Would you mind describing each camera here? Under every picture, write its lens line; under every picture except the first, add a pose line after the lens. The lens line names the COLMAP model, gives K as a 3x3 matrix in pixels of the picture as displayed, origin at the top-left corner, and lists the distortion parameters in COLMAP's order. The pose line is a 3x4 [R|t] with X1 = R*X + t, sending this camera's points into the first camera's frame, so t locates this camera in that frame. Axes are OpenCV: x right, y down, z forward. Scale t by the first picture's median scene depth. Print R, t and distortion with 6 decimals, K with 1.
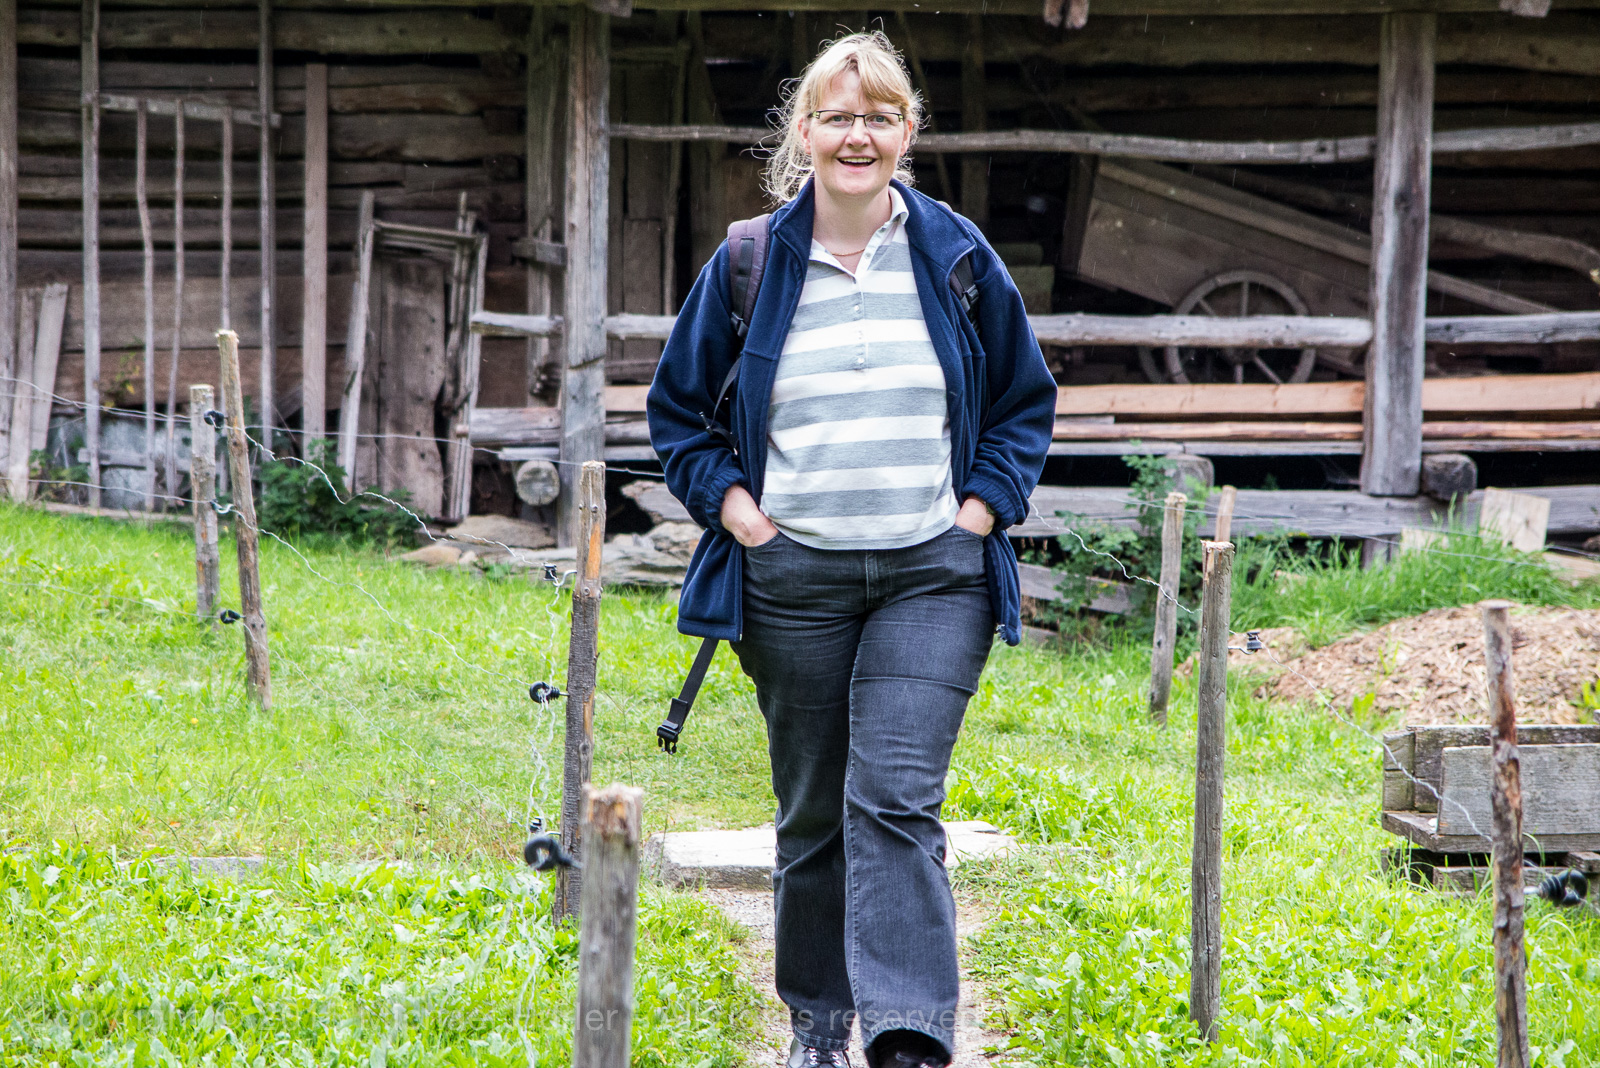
lens RADIAL K [[5388.7, 0, 753.1], [0, 5388.7, 536.2], [0, 0, 1]] dist [0.434028, 3.982362]
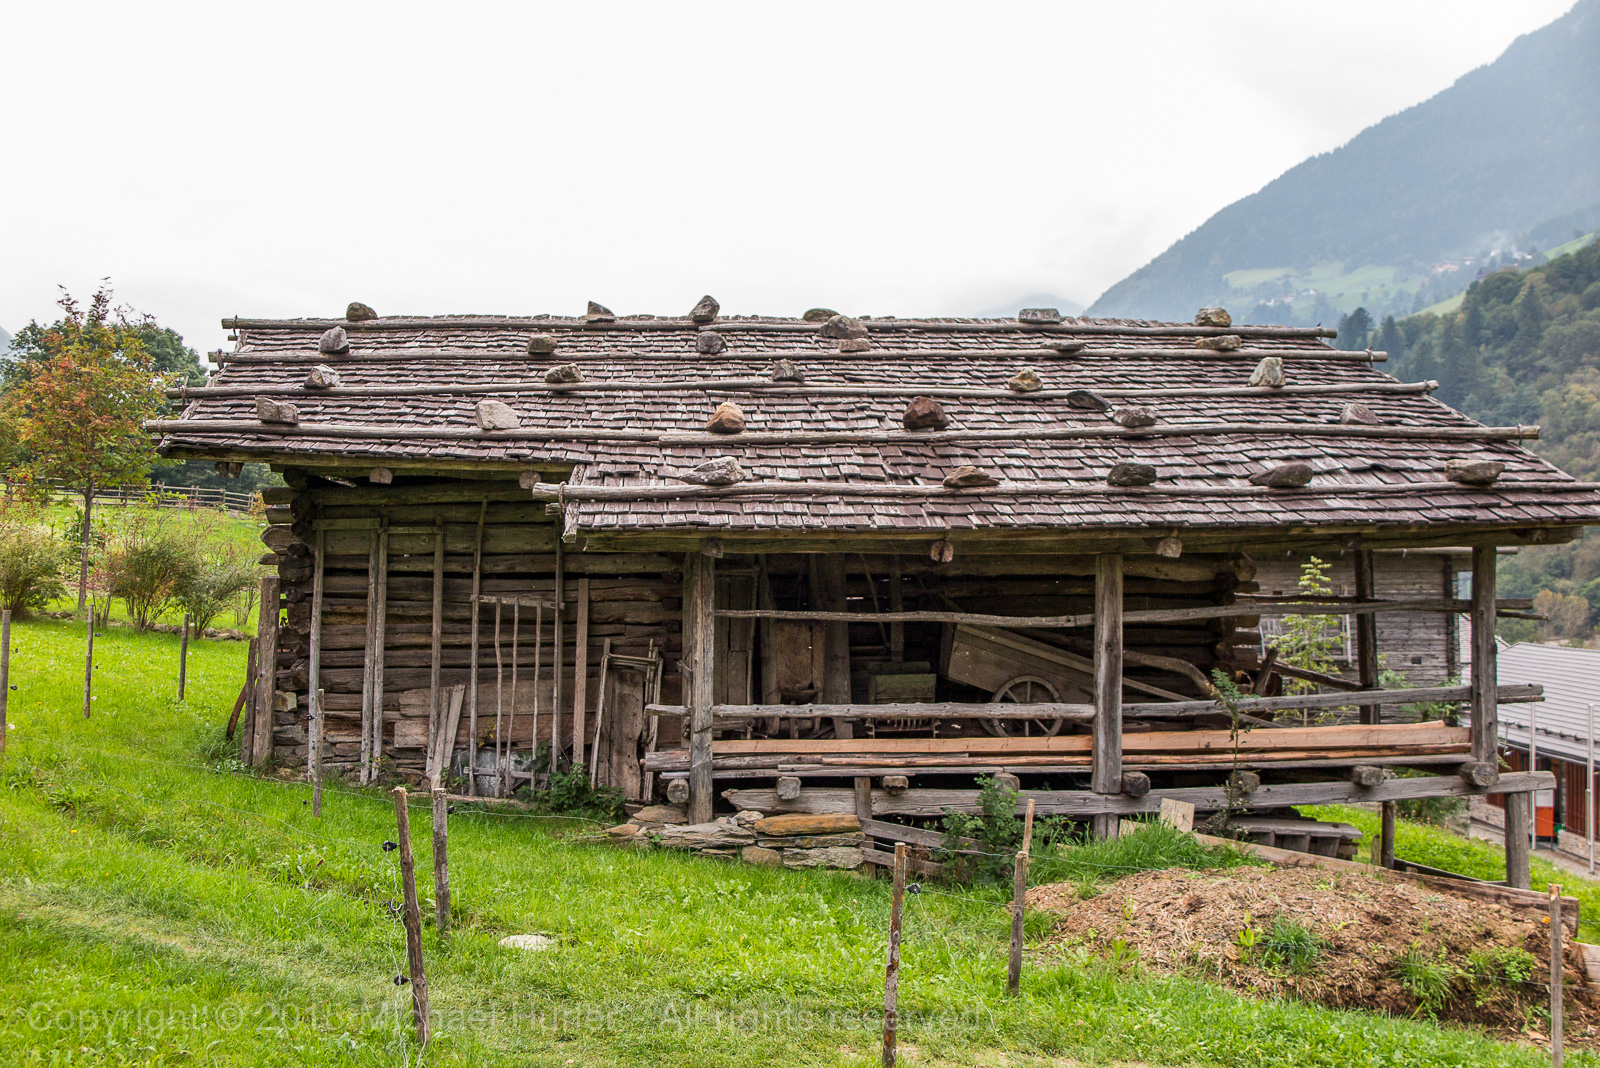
lens RADIAL K [[1783.4, 0, 800.0], [0, 1783.4, 534.0], [0, 0, 1]] dist [0.006348, 0.000924]
pose [[0.999888, -0.008599, -0.012273, 0.013267], [0.007365, 0.995235, -0.097225, -0.039027], [0.013051, 0.097124, 0.995187, 0.332773]]
